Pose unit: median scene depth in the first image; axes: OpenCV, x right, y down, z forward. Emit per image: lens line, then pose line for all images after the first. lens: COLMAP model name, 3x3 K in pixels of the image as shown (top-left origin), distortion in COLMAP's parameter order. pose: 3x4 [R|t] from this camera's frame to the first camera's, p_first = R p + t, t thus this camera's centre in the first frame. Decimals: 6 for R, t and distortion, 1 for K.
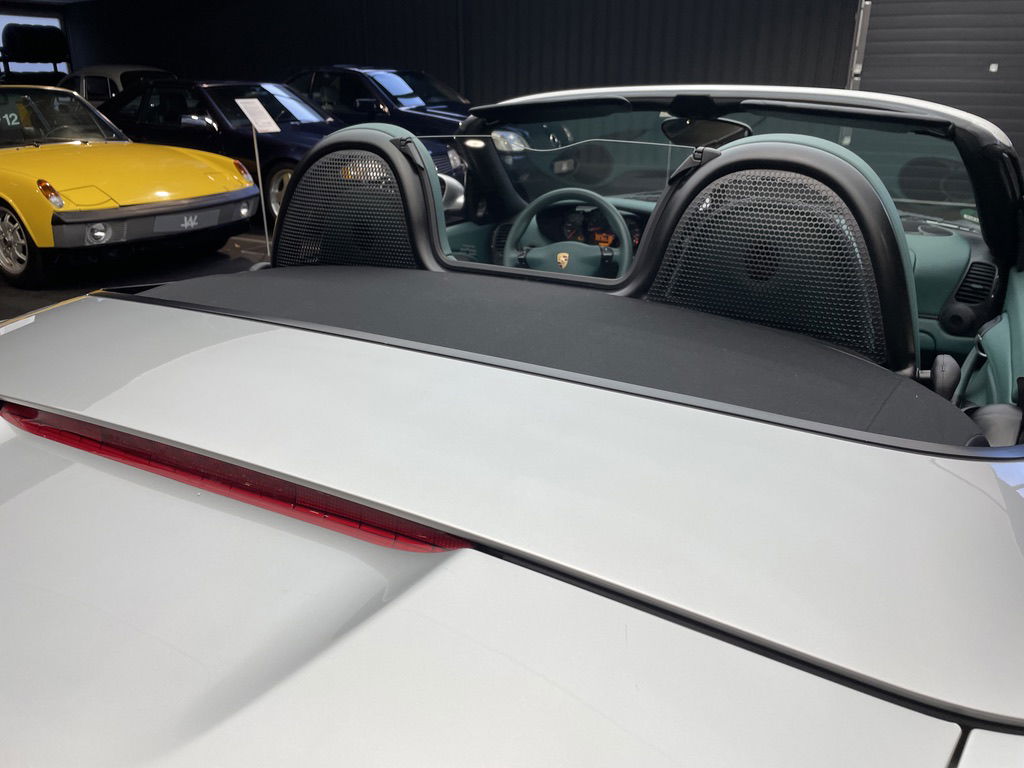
lens RADIAL K [[775.8, 0, 509.4], [0, 775.8, 380.2], [0, 0, 1]] dist [0.076798, -0.098868]
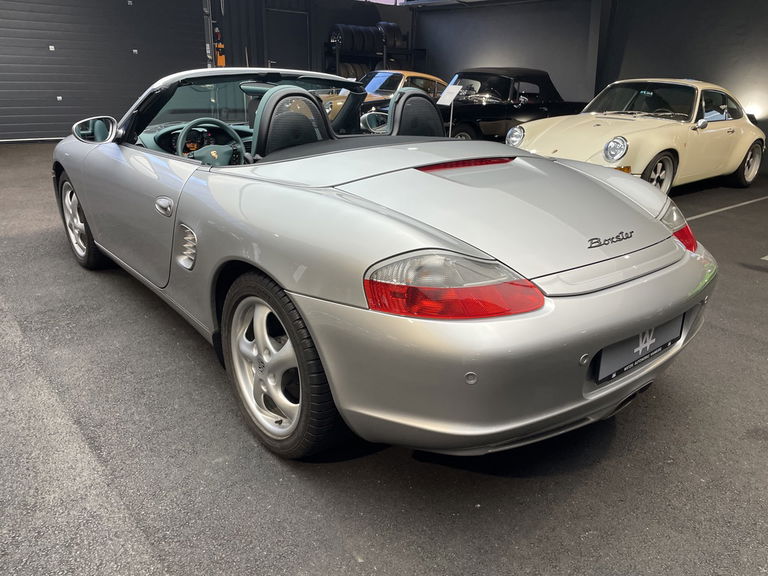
lens RADIAL K [[594.1, 0, 384.0], [0, 594.1, 288.0], [0, 0, 1]] dist [0.075161, -0.115373]
pose [[0.347599, -0.308630, 0.885394, -0.439618], [0.297381, 0.931813, 0.208061, -0.009735], [-0.889235, 0.190978, 0.415678, 0.020170]]
